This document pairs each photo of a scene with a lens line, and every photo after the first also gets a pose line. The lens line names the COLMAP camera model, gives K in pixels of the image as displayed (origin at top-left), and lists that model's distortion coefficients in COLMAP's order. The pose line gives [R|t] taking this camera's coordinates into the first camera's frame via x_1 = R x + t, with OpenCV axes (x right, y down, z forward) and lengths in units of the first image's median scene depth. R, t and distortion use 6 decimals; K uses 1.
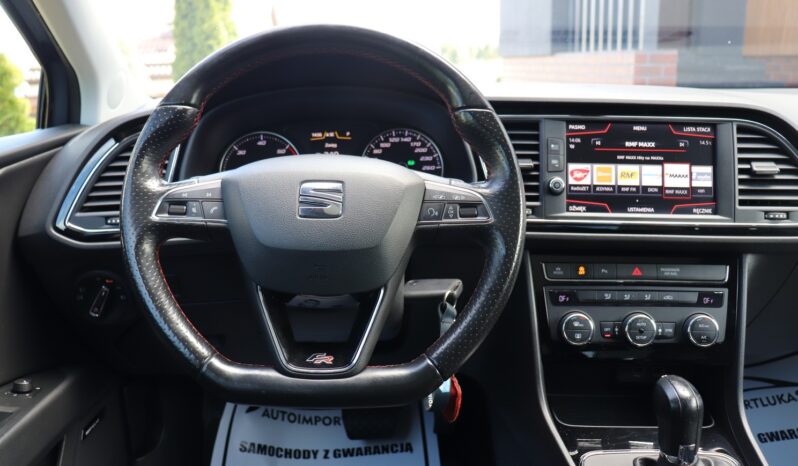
lens RADIAL K [[657.9, 0, 392.2], [0, 657.9, 229.3], [0, 0, 1]] dist [-0.181658, 0.155501]
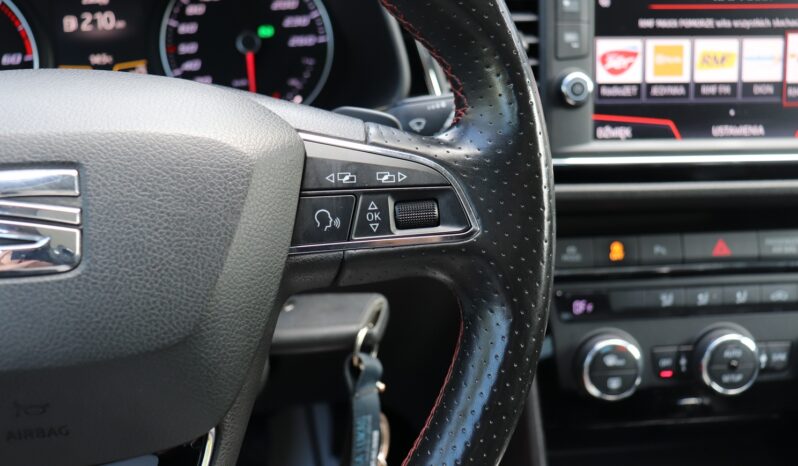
lens RADIAL K [[855.1, 0, 392.7], [0, 855.1, 229.3], [0, 0, 1]] dist [-0.102925, 0.191081]
pose [[0.985869, -0.063388, 0.155062, 0.016248], [0.031061, 0.978764, 0.202625, -0.096144], [-0.164613, -0.194945, 0.966902, 0.393398]]
